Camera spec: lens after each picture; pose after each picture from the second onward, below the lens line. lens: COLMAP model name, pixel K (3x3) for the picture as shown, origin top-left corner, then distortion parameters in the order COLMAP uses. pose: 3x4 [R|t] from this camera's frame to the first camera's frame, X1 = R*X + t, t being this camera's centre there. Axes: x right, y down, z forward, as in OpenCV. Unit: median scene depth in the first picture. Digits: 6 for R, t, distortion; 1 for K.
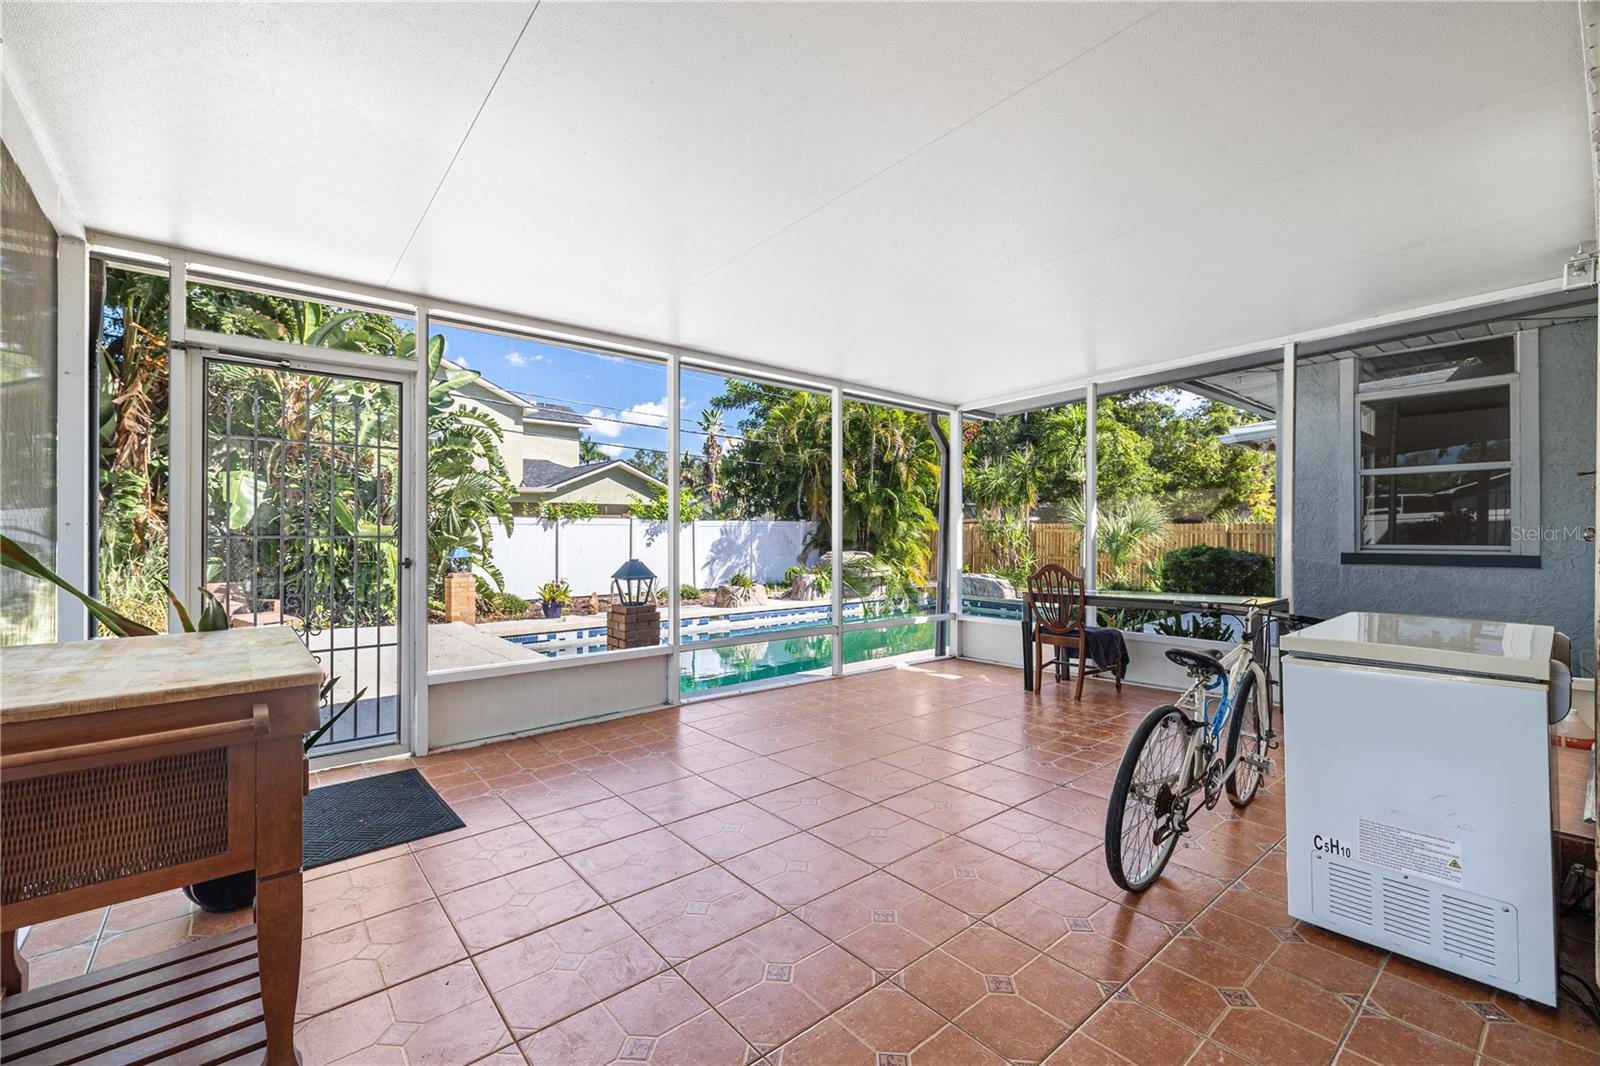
lens RADIAL K [[680.5, 0, 807.3], [0, 680.5, 536.2], [0, 0, 1]] dist [0.001031, 0.000494]
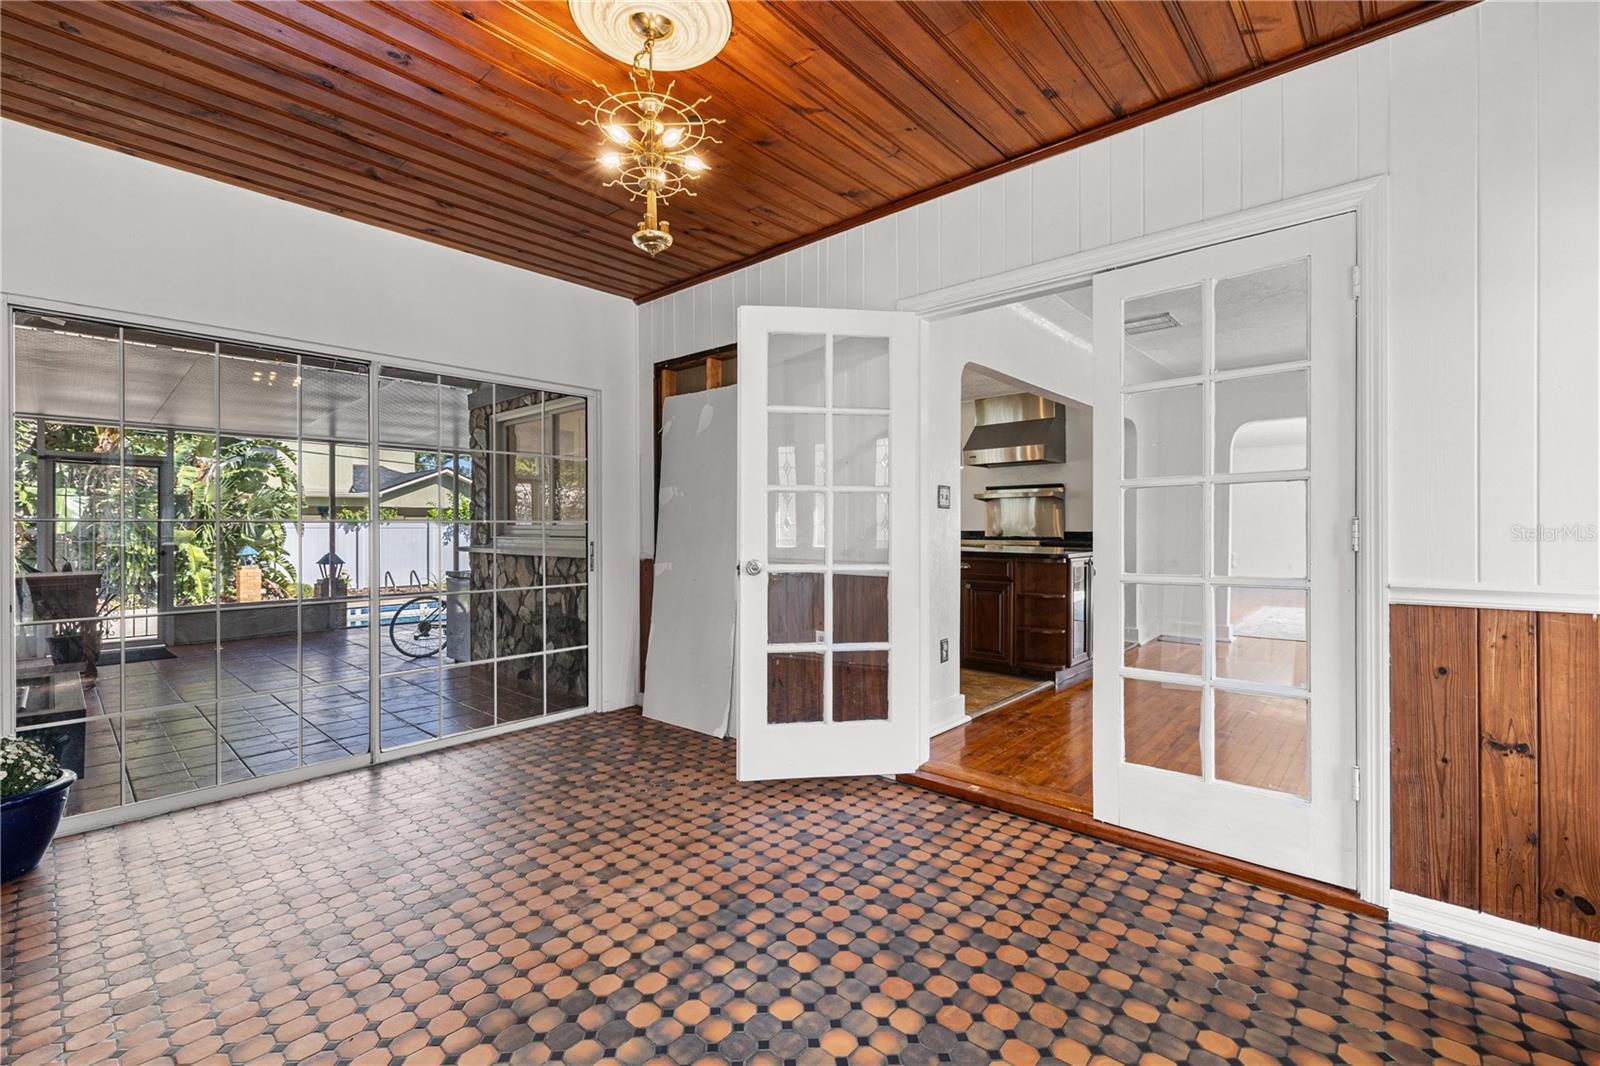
lens RADIAL K [[680.5, 0, 800.7], [0, 680.5, 531.6], [0, 0, 1]] dist [0.001031, 0.000494]
pose [[0.990017, -0.001768, 0.140934, 0.298283], [0.002495, 0.999984, -0.004983, -0.003382], [-0.140923, 0.005285, 0.990006, -0.381417]]
